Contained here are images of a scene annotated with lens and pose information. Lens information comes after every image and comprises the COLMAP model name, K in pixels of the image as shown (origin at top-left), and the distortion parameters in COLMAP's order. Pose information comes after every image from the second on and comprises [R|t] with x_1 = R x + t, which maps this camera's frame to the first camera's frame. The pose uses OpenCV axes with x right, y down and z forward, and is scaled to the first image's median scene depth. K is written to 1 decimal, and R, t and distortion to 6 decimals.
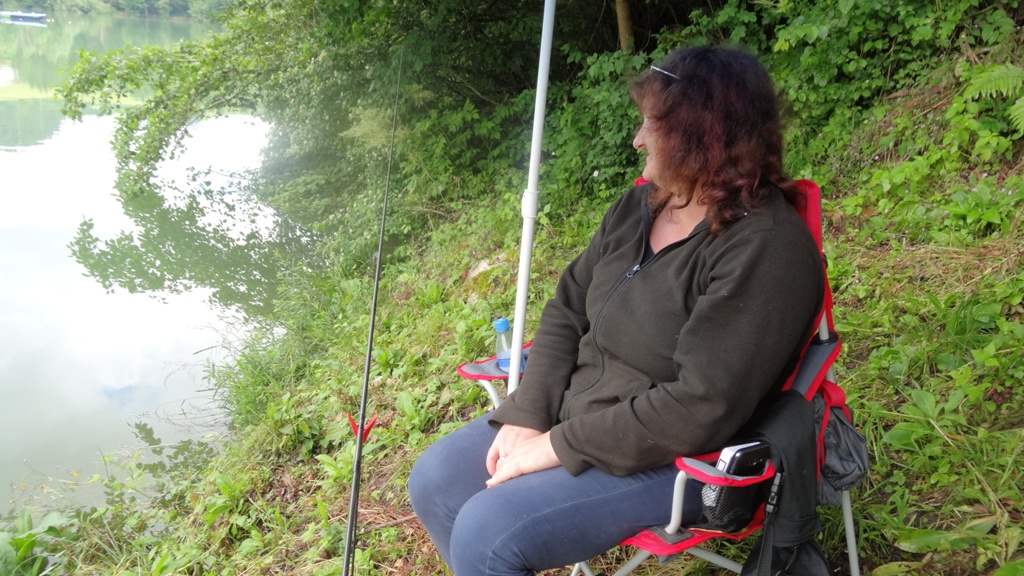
lens RADIAL K [[771.3, 0, 506.4], [0, 771.3, 293.4], [0, 0, 1]] dist [0.012955, -0.000354]
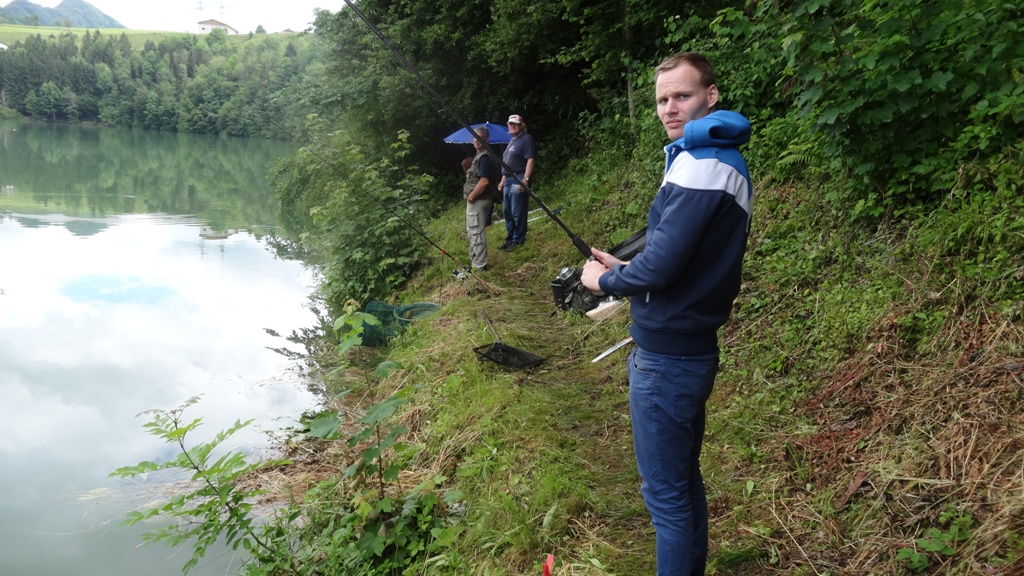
lens RADIAL K [[771.3, 0, 511.5], [0, 771.3, 294.1], [0, 0, 1]] dist [0.012955, -0.000354]
pose [[0.992260, -0.025809, 0.121465, -0.151825], [0.040509, 0.991928, -0.120157, 0.453208], [-0.117383, 0.124147, 0.985296, -1.477254]]
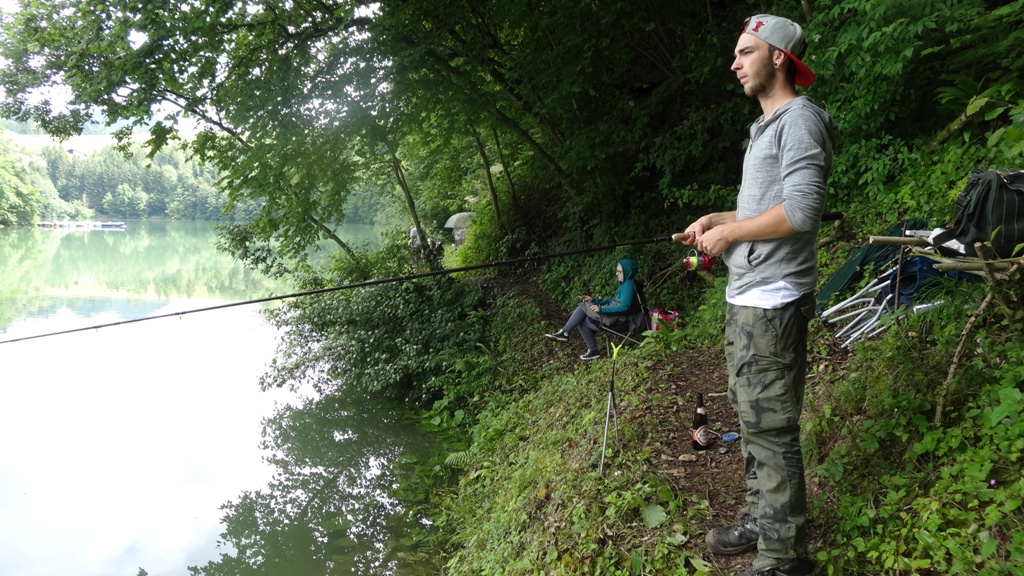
lens RADIAL K [[764.3, 0, 513.7], [0, 764.3, 293.5], [0, 0, 1]] dist [-0.000001, 0.005701]
pose [[0.994131, -0.065379, 0.086194, -0.116100], [0.082325, 0.974090, -0.210645, 1.586357], [-0.070189, 0.216505, 0.973755, -5.037469]]
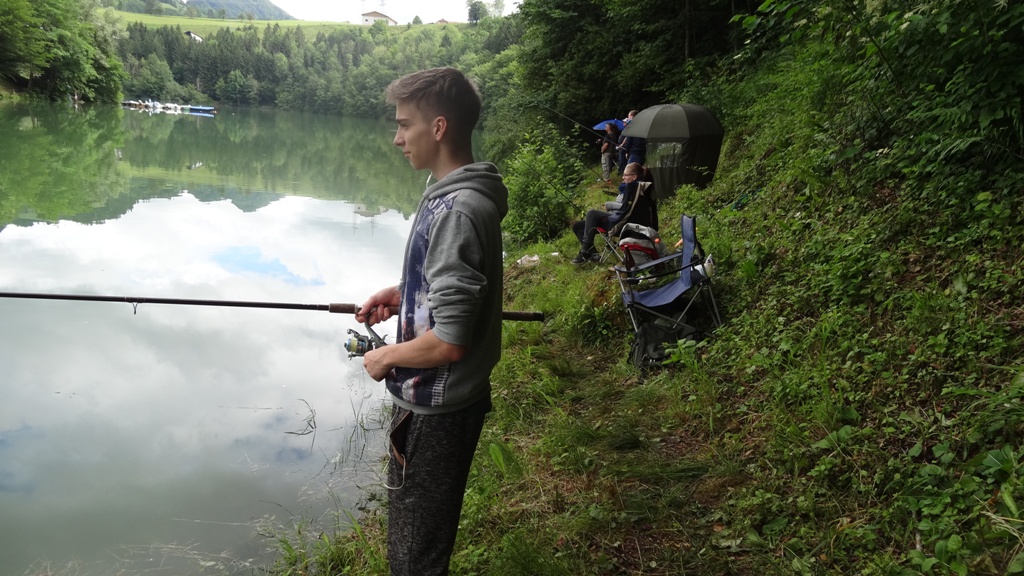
lens RADIAL K [[771.3, 0, 512.3], [0, 771.3, 291.4], [0, 0, 1]] dist [0.012955, -0.000354]
pose [[0.998561, 0.022652, -0.048600, -0.252179], [-0.027803, 0.993755, -0.108062, 0.971211], [0.045848, 0.109258, 0.992956, -3.056536]]
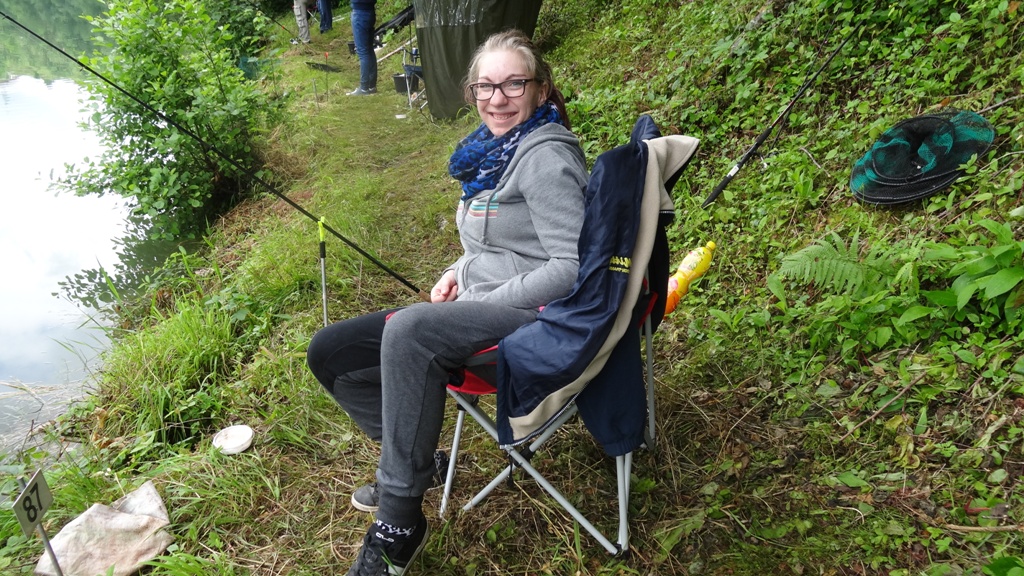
lens RADIAL K [[771.3, 0, 507.5], [0, 771.3, 290.2], [0, 0, 1]] dist [0.012955, -0.000354]
pose [[0.945279, -0.115055, 0.305303, -0.233541], [0.093248, 0.991997, 0.085126, 0.735244], [-0.312654, -0.051999, 0.948443, -2.241247]]
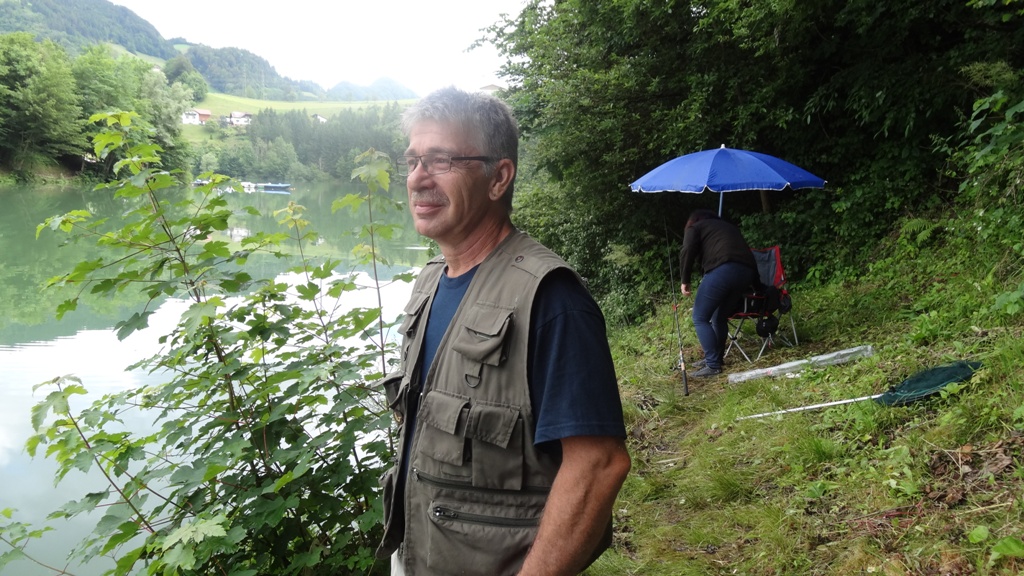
lens RADIAL K [[771.3, 0, 509.7], [0, 771.3, 292.7], [0, 0, 1]] dist [0.012955, -0.000354]
pose [[0.976751, 0.002062, -0.214369, -0.031809], [-0.042681, 0.981805, -0.185032, 0.174694], [0.210087, 0.189879, 0.959067, -0.620112]]
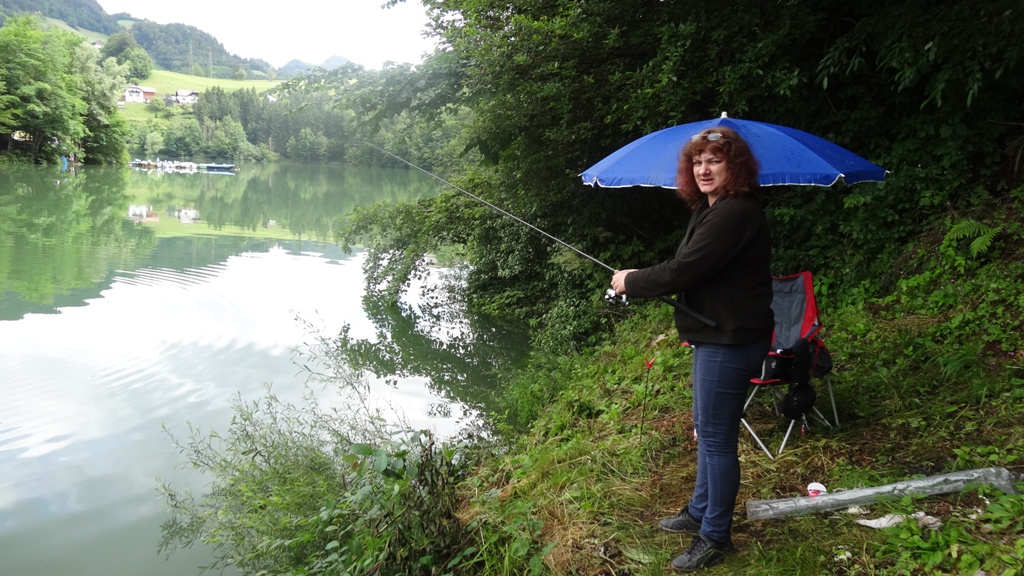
lens RADIAL K [[764.3, 0, 510.5], [0, 764.3, 292.0], [0, 0, 1]] dist [-0.000001, 0.005701]
pose [[0.987832, 0.001466, -0.155515, -0.048019], [-0.027090, 0.986290, -0.162780, 0.073121], [0.153145, 0.165012, 0.974329, -0.338724]]
